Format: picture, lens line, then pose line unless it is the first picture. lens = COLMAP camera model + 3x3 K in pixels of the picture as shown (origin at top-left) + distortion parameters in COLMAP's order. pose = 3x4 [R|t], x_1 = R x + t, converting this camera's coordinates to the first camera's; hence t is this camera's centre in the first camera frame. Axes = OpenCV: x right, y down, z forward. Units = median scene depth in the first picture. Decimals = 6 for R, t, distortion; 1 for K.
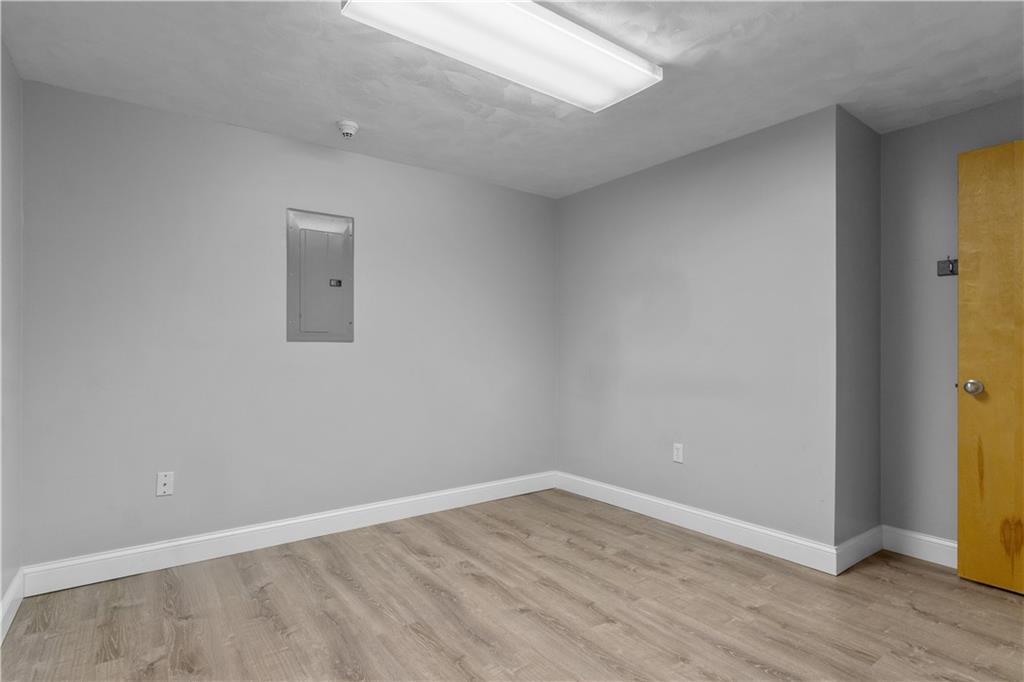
lens RADIAL K [[525.9, 0, 504.2], [0, 525.9, 345.7], [0, 0, 1]] dist [-0.001667, 0.000268]
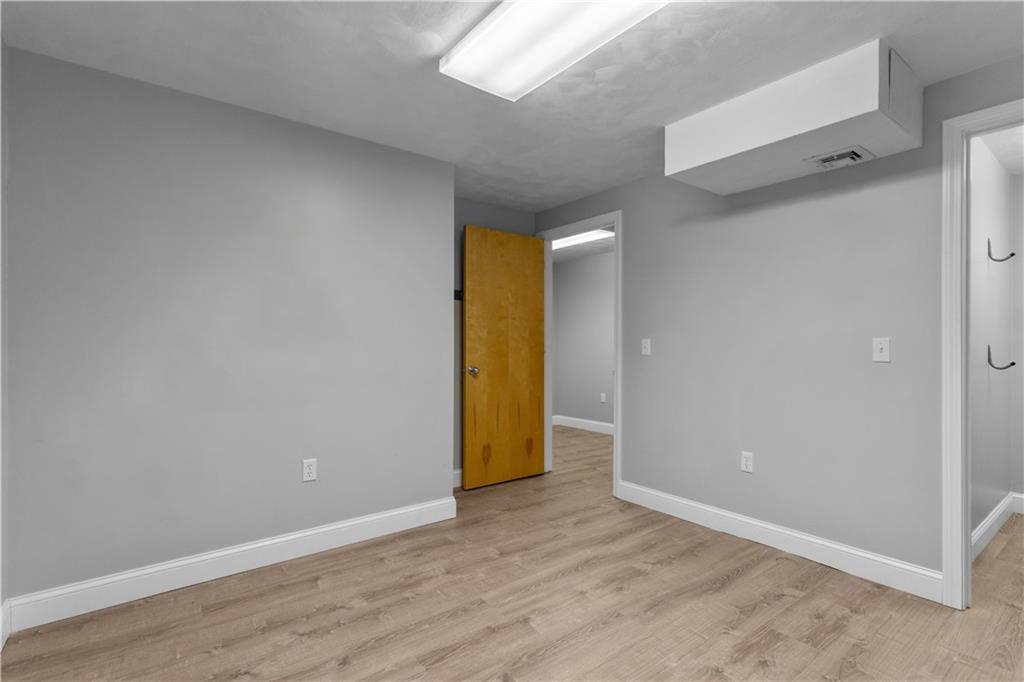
lens RADIAL K [[489.6, 0, 518.1], [0, 489.6, 346.0], [0, 0, 1]] dist [0.001510, -0.001331]
pose [[-0.038043, -0.003438, 0.999270, -0.583621], [-0.001769, 0.999993, 0.003374, -0.001479], [-0.999275, -0.001640, -0.038049, 0.843044]]
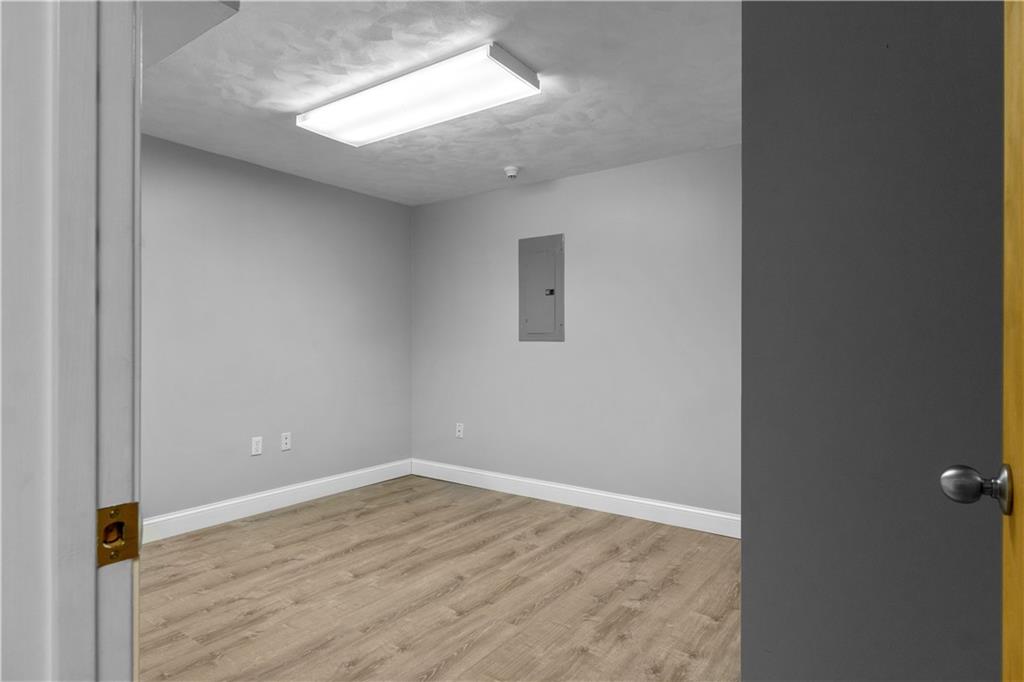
lens RADIAL K [[561.7, 0, 503.7], [0, 561.7, 339.2], [0, 0, 1]] dist [-0.006999, -0.000209]
pose [[0.311619, -0.007707, -0.950176, 1.015987], [-0.005124, 0.999939, -0.009791, 0.001124], [0.950193, 0.007920, 0.311560, 0.590627]]
